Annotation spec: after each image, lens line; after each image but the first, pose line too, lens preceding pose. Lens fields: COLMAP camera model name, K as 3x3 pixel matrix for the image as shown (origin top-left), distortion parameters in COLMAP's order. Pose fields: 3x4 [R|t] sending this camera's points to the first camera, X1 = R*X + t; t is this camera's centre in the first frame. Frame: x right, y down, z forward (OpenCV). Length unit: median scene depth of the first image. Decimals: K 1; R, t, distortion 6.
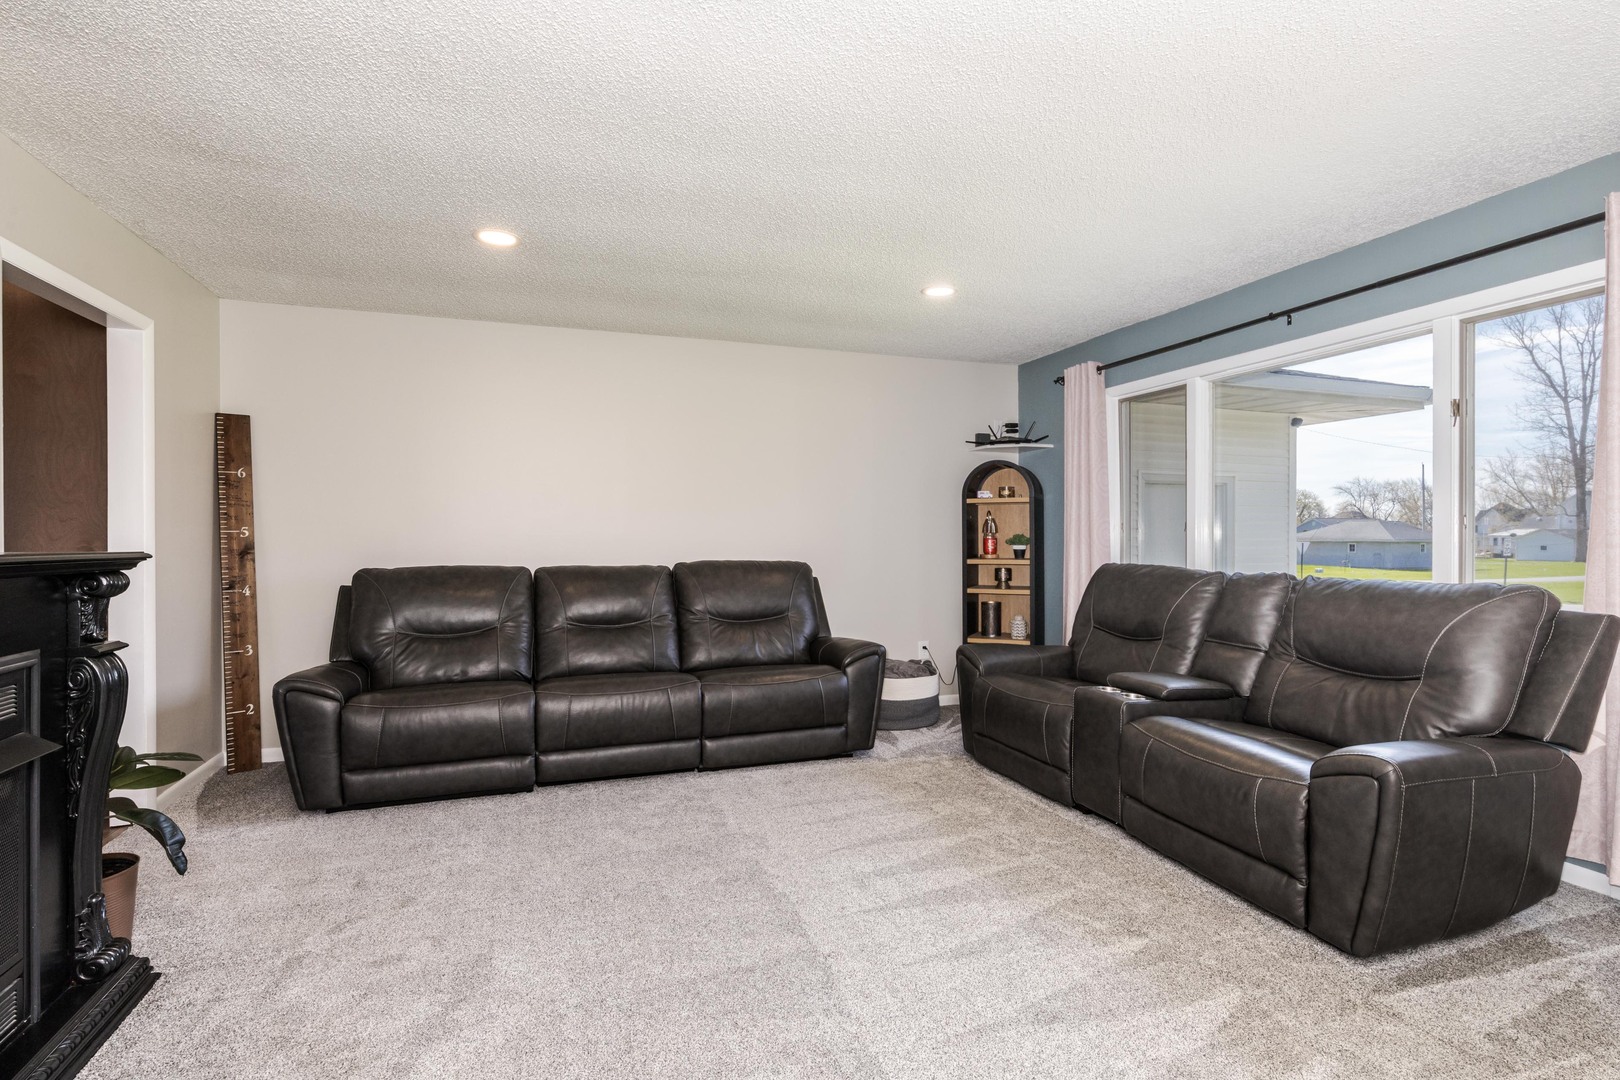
lens RADIAL K [[780.3, 0, 810.0], [0, 780.3, 540.0], [0, 0, 1]] dist [0.001141, -0.000181]
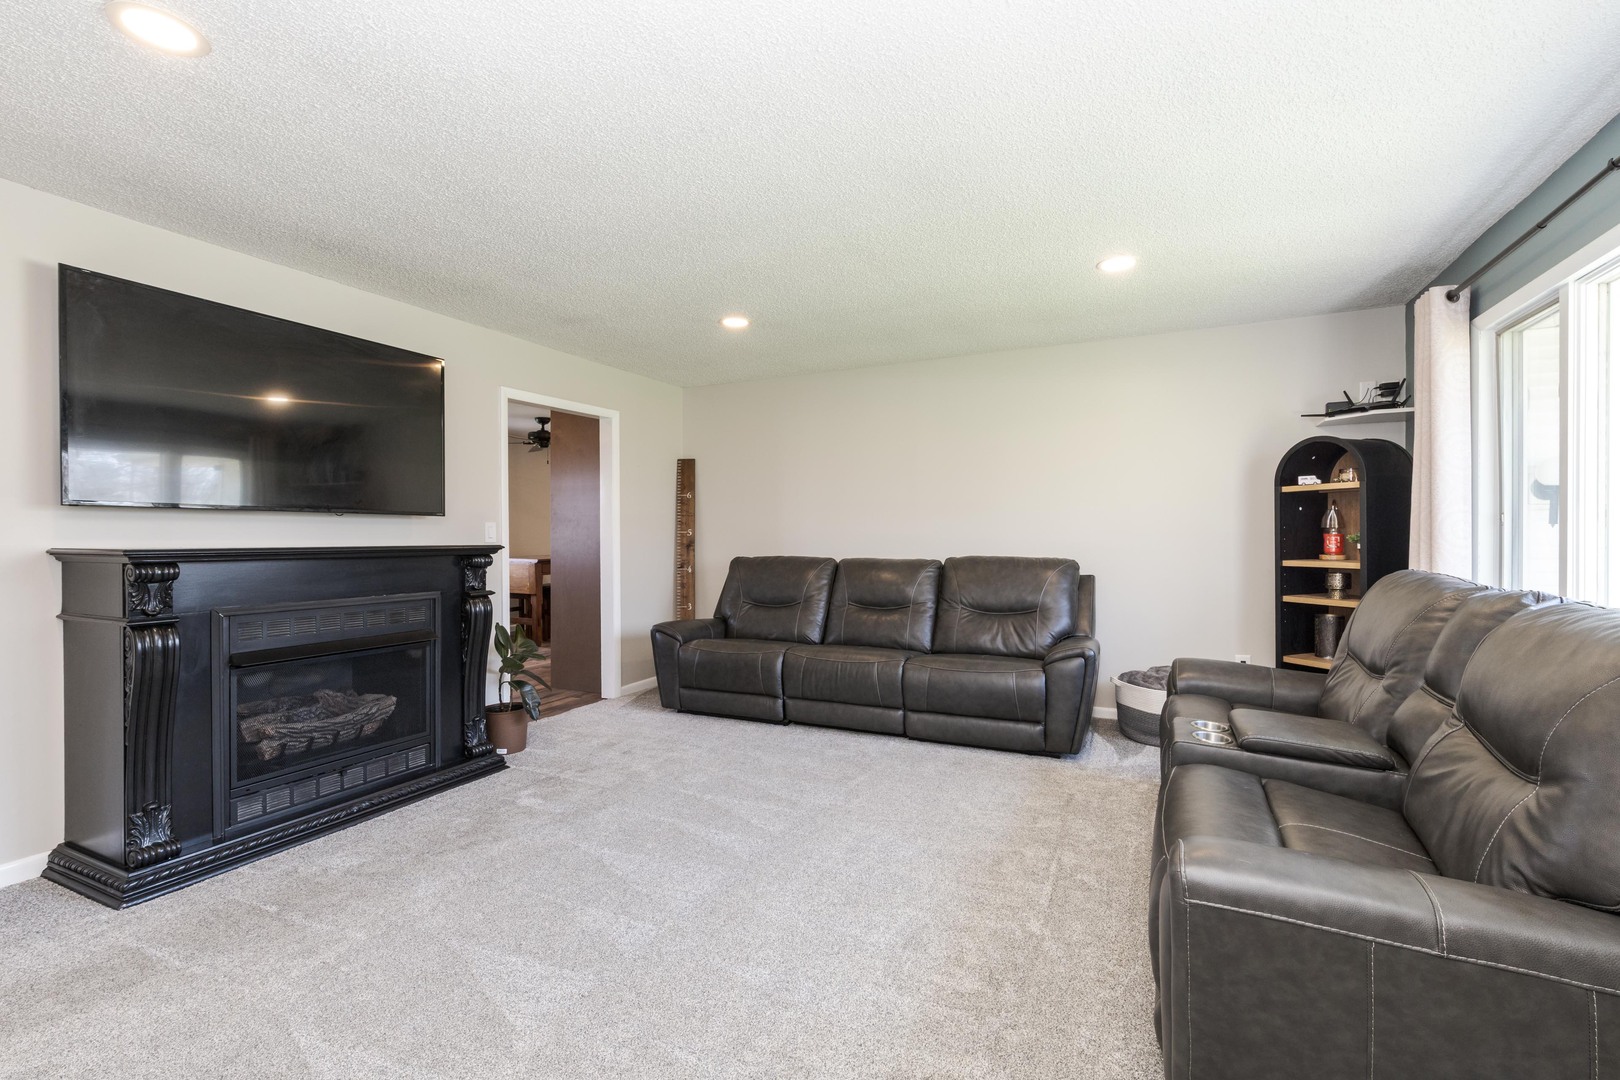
lens RADIAL K [[704.3, 0, 814.8], [0, 704.3, 537.7], [0, 0, 1]] dist [0.000366, -0.000297]
pose [[0.708730, 0.000511, -0.705480, 0.479233], [0.002212, 0.999993, 0.002947, -0.003118], [0.705477, -0.003649, 0.708724, 0.163753]]
